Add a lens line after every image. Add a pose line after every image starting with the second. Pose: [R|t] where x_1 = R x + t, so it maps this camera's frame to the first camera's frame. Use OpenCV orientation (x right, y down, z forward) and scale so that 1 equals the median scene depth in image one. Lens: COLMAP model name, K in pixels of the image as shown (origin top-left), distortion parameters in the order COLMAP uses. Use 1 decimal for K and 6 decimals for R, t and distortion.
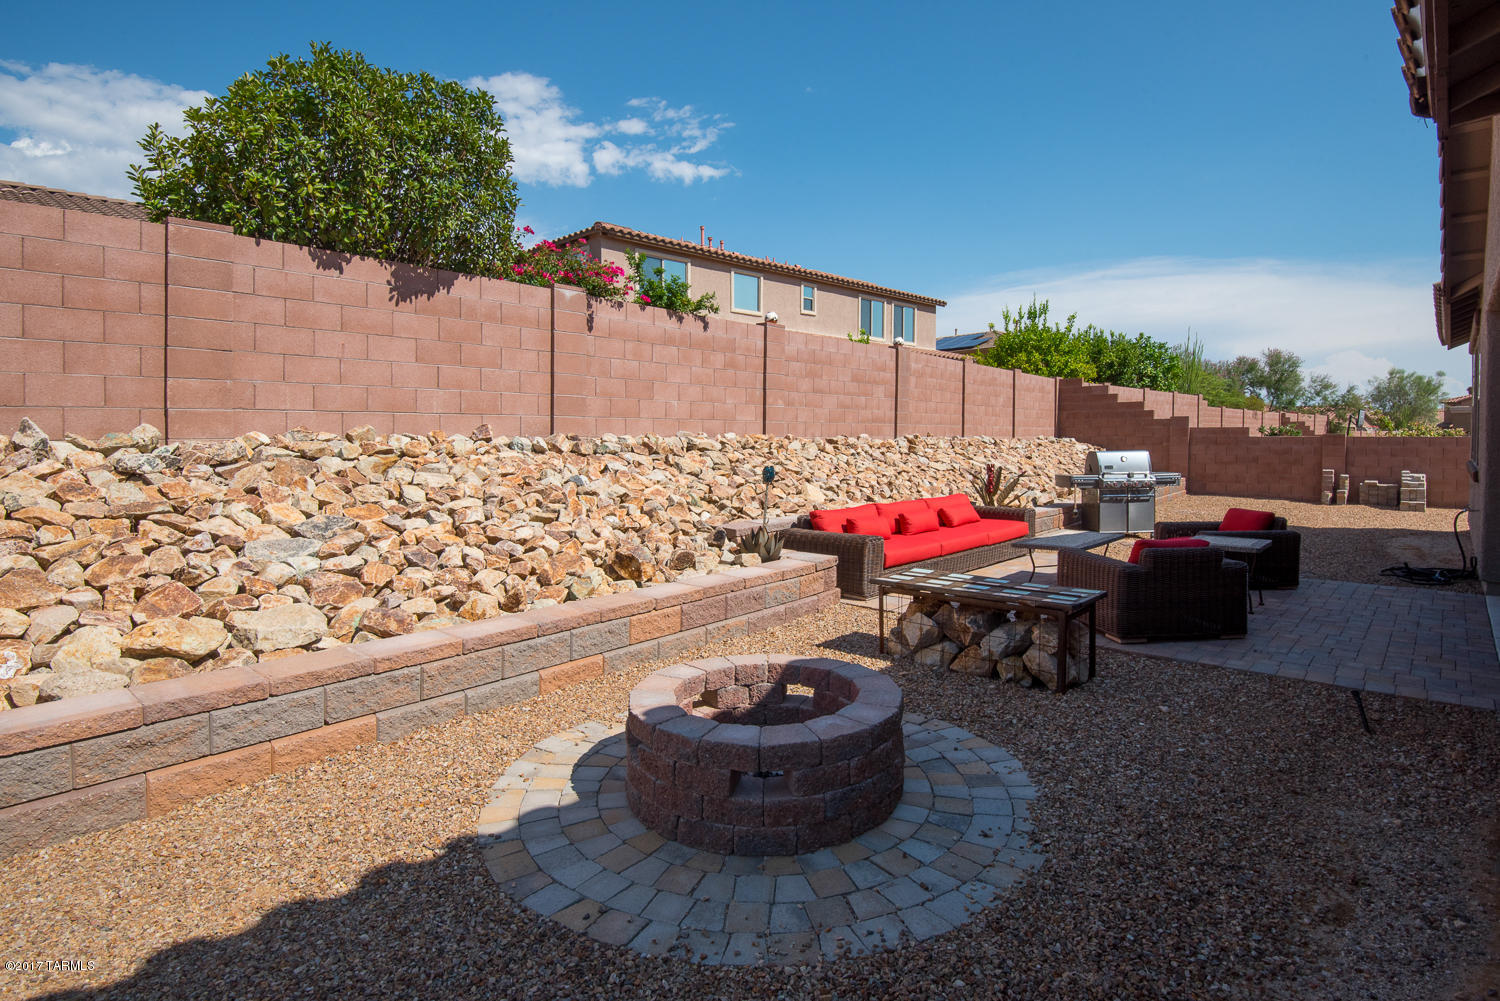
lens RADIAL K [[766.6, 0, 750.0], [0, 766.6, 498.4], [0, 0, 1]] dist [-0.017982, -0.000005]
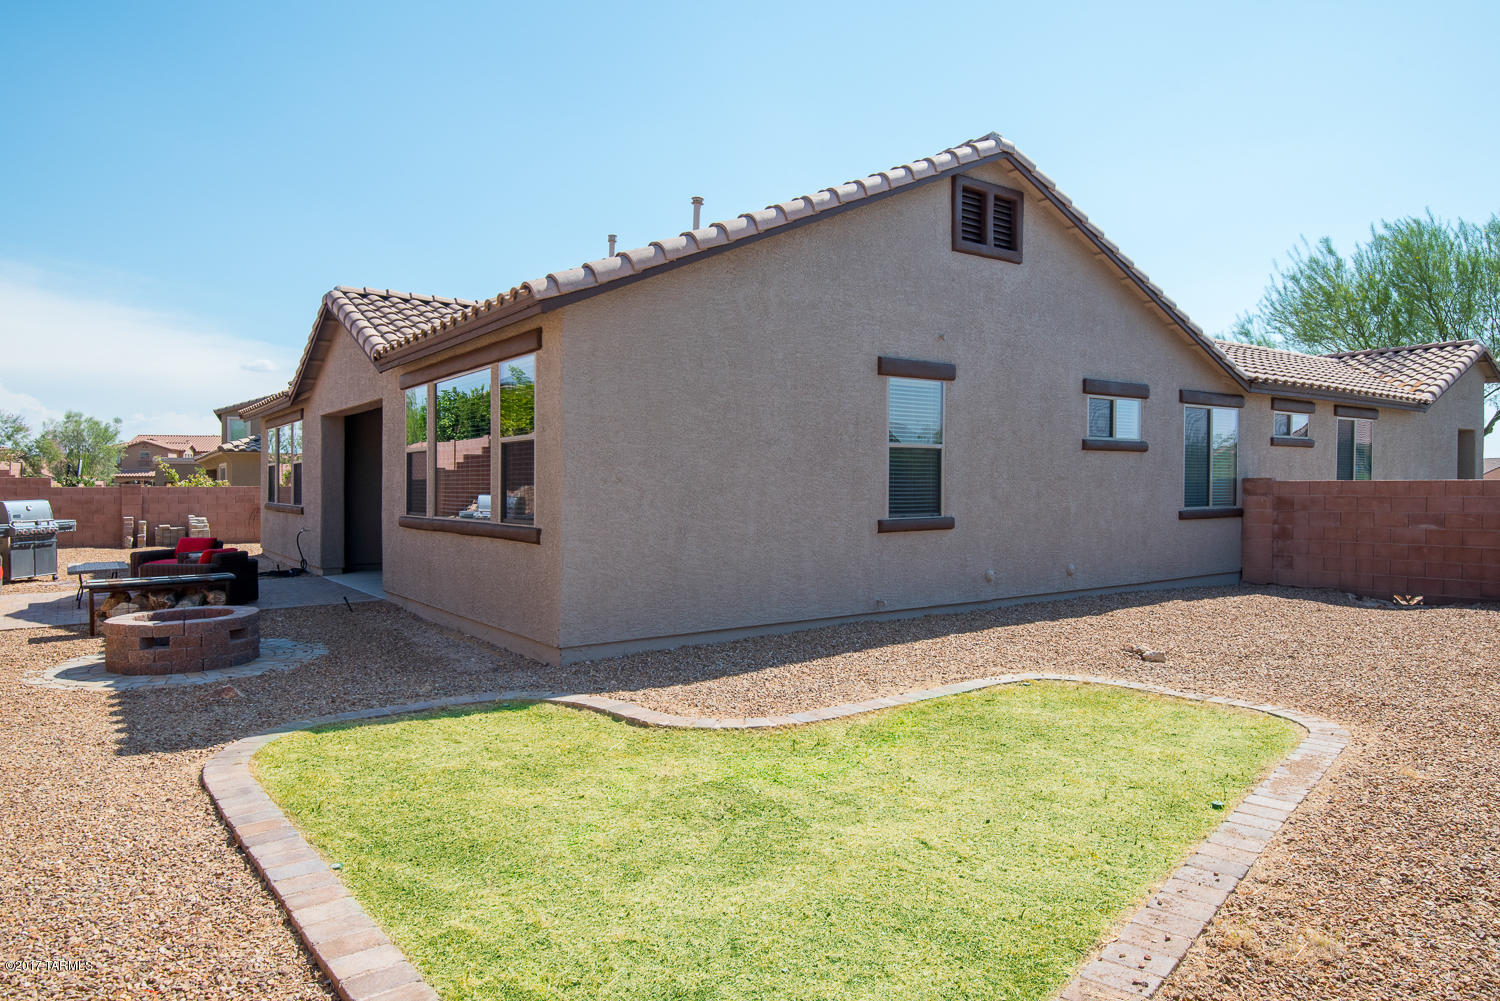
lens RADIAL K [[938.4, 0, 750.4], [0, 938.4, 494.4], [0, 0, 1]] dist [0.003876, 0.001004]
pose [[0.222078, -0.008488, 0.974992, -0.359943], [0.079444, 0.996795, -0.009417, 0.013961], [-0.971787, 0.079549, 0.222040, -0.178206]]
